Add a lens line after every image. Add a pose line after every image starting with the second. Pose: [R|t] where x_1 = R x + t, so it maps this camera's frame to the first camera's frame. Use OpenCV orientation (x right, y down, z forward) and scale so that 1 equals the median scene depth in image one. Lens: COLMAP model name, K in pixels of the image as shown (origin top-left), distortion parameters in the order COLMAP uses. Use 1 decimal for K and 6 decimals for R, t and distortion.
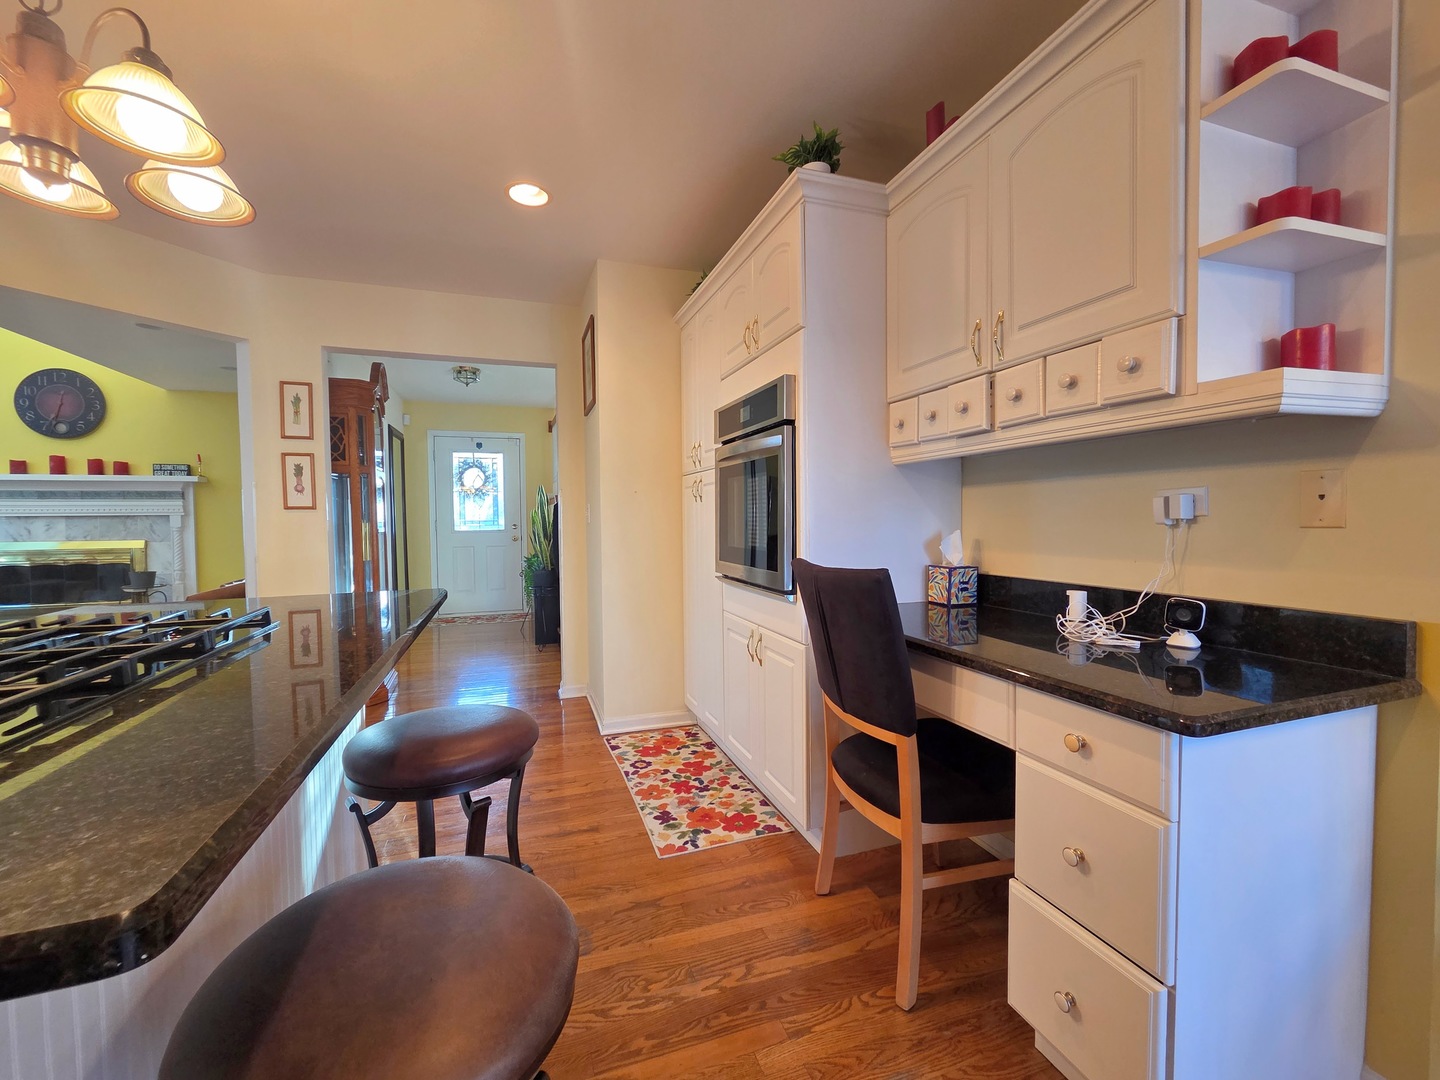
lens RADIAL K [[589.6, 0, 713.0], [0, 589.6, 539.7], [0, 0, 1]] dist [0.004180, -0.000294]
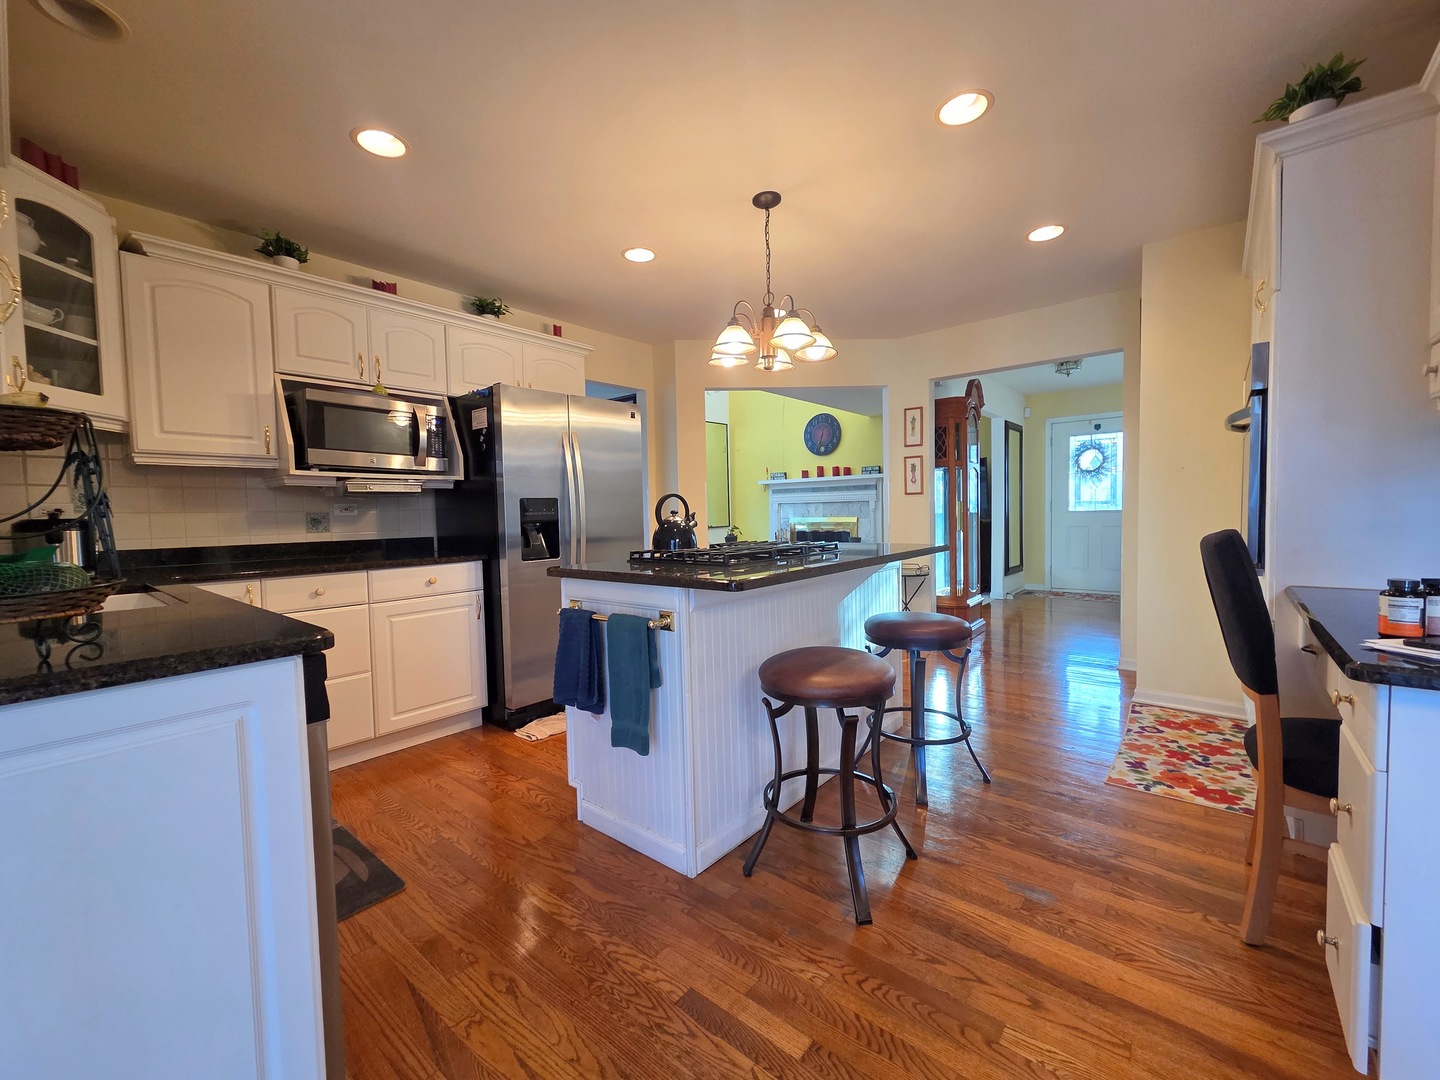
lens RADIAL K [[589.6, 0, 732.5], [0, 589.6, 528.8], [0, 0, 1]] dist [0.004180, -0.000294]
pose [[0.529247, 0.023748, -0.848135, 0.324990], [-0.015603, 0.999712, 0.018255, 0.015625], [0.848324, 0.003572, 0.529465, -0.164863]]
